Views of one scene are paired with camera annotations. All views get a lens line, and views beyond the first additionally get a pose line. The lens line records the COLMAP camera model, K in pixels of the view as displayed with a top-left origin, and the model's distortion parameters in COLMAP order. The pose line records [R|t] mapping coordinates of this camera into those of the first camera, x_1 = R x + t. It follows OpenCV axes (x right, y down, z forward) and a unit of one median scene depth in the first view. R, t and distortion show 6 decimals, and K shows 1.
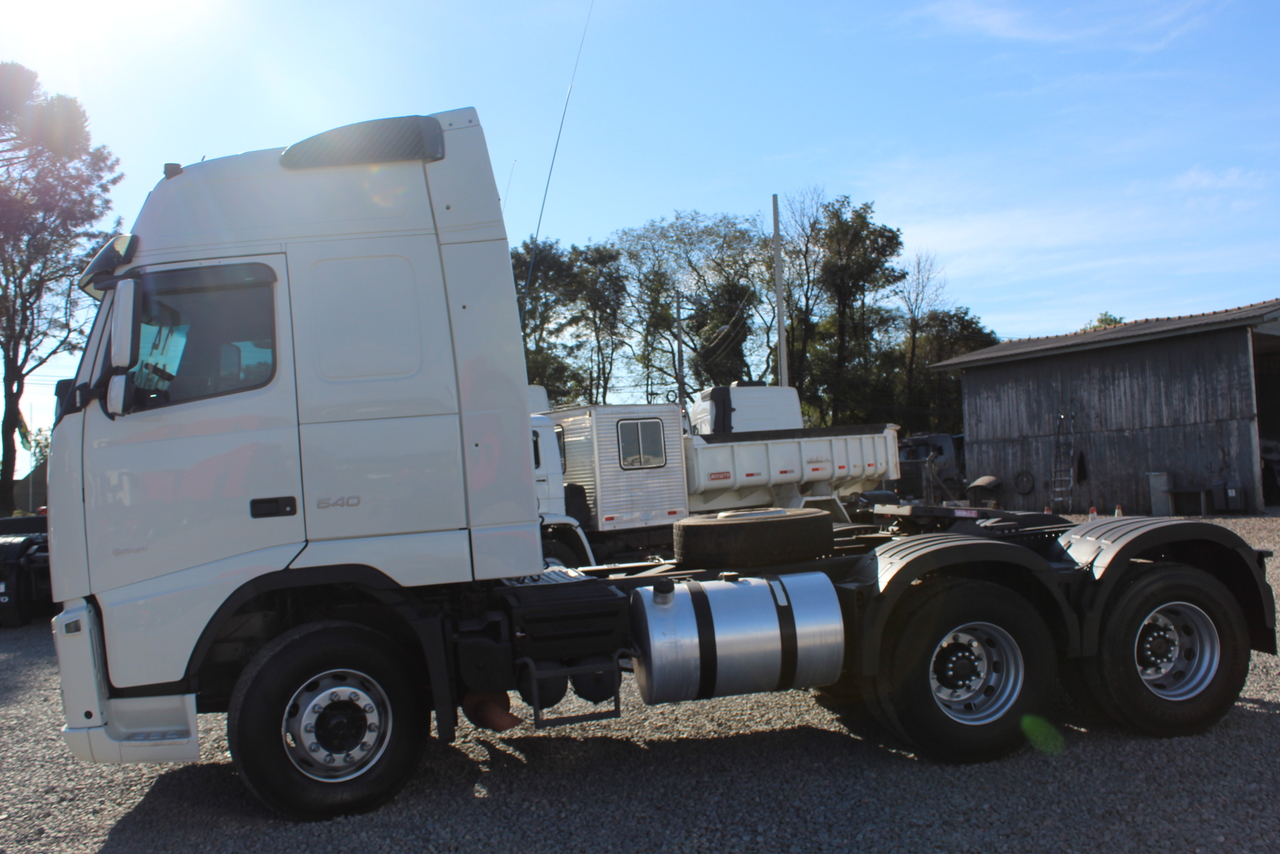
lens RADIAL K [[1451.4, 0, 640.0], [0, 1451.4, 427.0], [0, 0, 1]] dist [-0.156633, -0.010944]
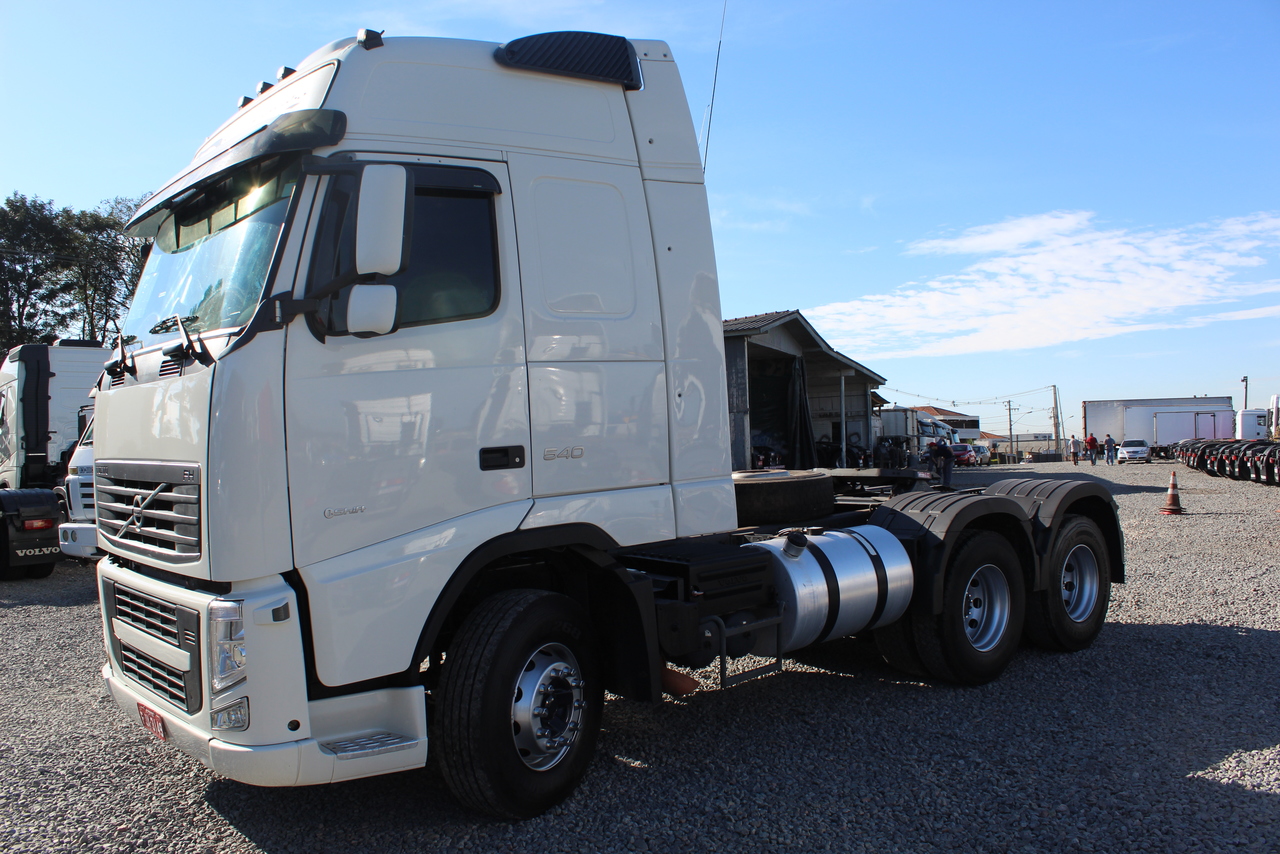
lens RADIAL K [[1286.1, 0, 641.0], [0, 1286.1, 459.9], [0, 0, 1]] dist [-0.210620, 0.260974]
pose [[0.807377, 0.014604, 0.589855, -0.627667], [-0.030326, 0.999399, 0.016766, 0.041205], [-0.589256, -0.031424, 0.807335, 0.334635]]
